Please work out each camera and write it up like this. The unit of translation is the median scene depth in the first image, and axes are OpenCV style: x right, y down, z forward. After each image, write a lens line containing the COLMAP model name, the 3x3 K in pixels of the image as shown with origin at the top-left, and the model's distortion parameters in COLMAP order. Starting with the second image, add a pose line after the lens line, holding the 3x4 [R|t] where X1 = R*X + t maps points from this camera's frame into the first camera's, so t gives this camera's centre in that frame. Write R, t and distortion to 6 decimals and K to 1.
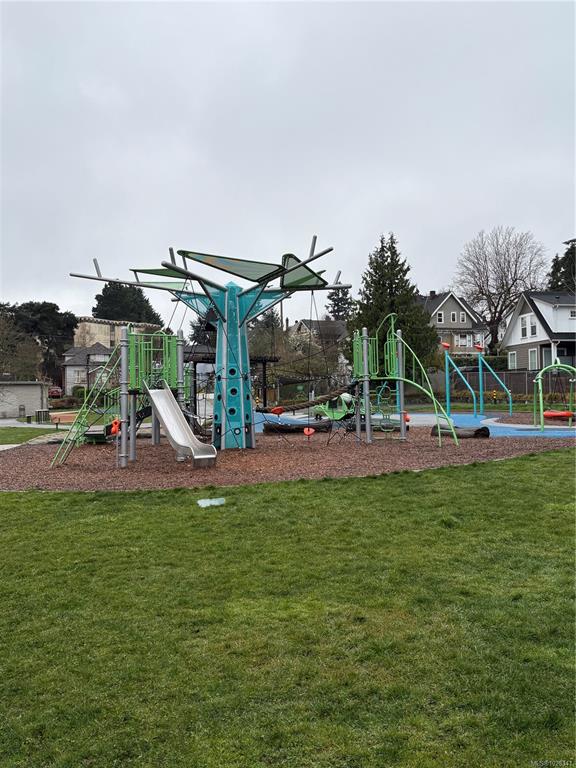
lens RADIAL K [[691.1, 0, 290.2], [0, 691.1, 381.9], [0, 0, 1]] dist [0.119944, 0.001650]
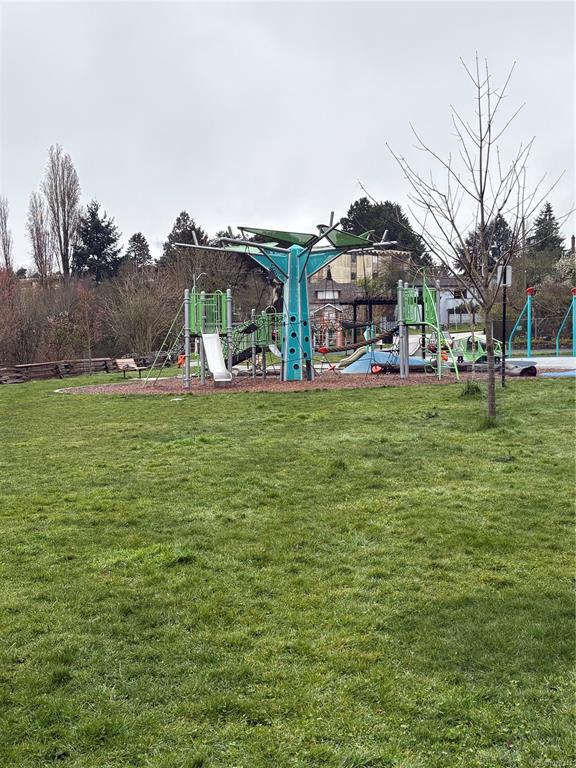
lens RADIAL K [[924.2, 0, 287.2], [0, 924.2, 384.8], [0, 0, 1]] dist [0.029671, 0.000000]
pose [[0.931388, 0.015964, -0.363679, 0.505634], [0.009908, 0.997556, 0.069164, -0.011076], [0.363894, -0.068022, 0.928953, -0.541025]]
